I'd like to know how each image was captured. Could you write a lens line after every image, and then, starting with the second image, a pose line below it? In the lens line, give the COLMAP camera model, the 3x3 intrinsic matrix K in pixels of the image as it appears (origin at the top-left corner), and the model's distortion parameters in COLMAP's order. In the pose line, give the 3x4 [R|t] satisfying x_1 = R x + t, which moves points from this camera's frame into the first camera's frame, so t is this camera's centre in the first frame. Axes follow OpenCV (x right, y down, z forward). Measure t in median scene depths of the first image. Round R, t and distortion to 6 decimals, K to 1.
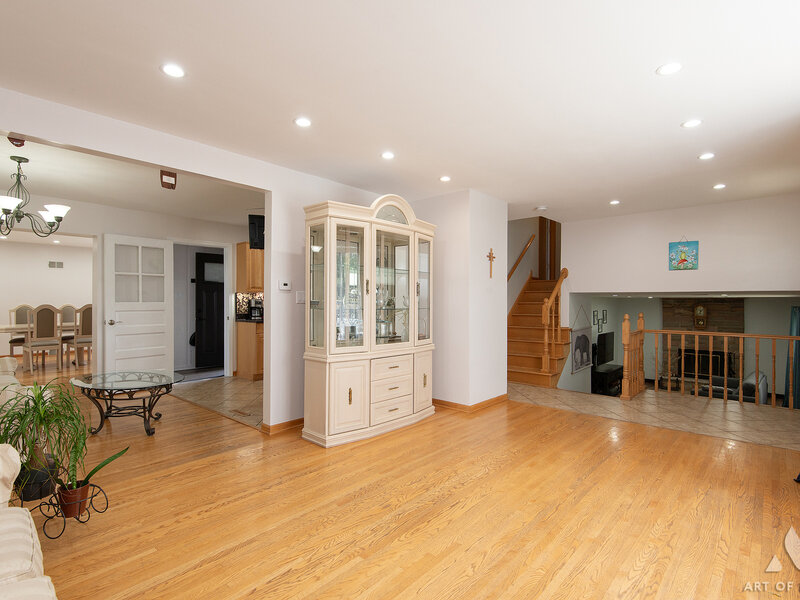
lens RADIAL K [[402.7, 0, 394.6], [0, 402.7, 301.1], [0, 0, 1]] dist [0.010104, -0.007550]
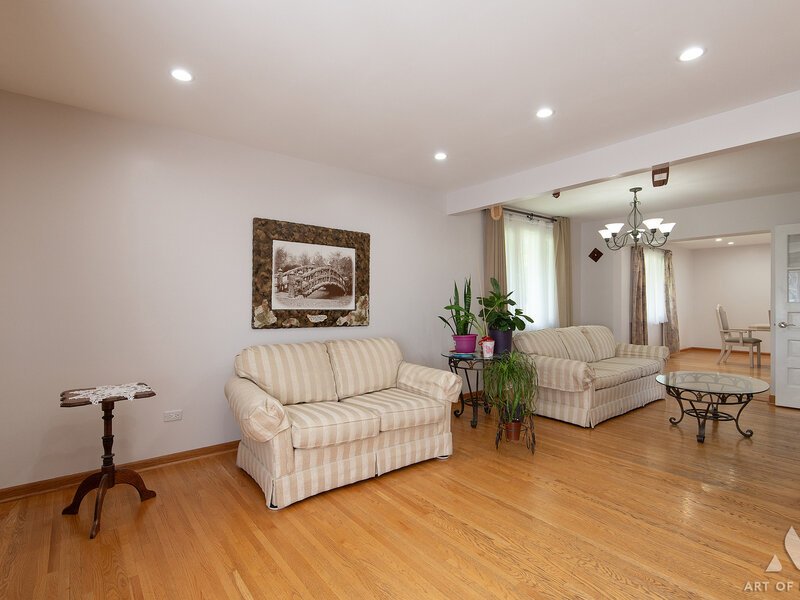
lens RADIAL K [[402.7, 0, 401.8], [0, 402.7, 297.7], [0, 0, 1]] dist [0.010104, -0.007550]
pose [[-0.149250, -0.007311, -0.988772, 0.657399], [-0.000011, 0.999973, -0.007392, 0.001544], [0.988799, -0.001092, -0.149246, 0.678499]]
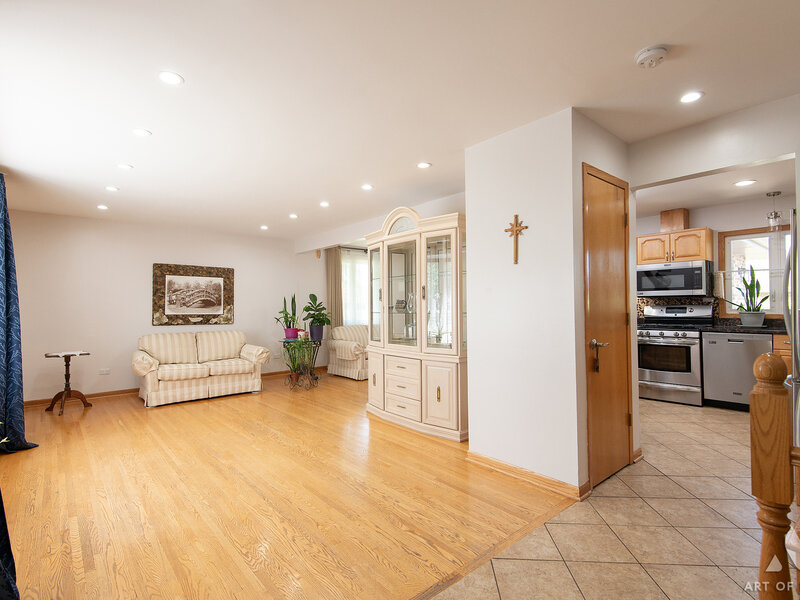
lens RADIAL K [[402.7, 0, 398.9], [0, 402.7, 299.3], [0, 0, 1]] dist [0.010104, -0.007550]
pose [[-0.116044, -0.020953, -0.993023, 1.008476], [0.015263, 0.999622, -0.022876, 0.006970], [0.993127, -0.017811, -0.115680, 1.057614]]
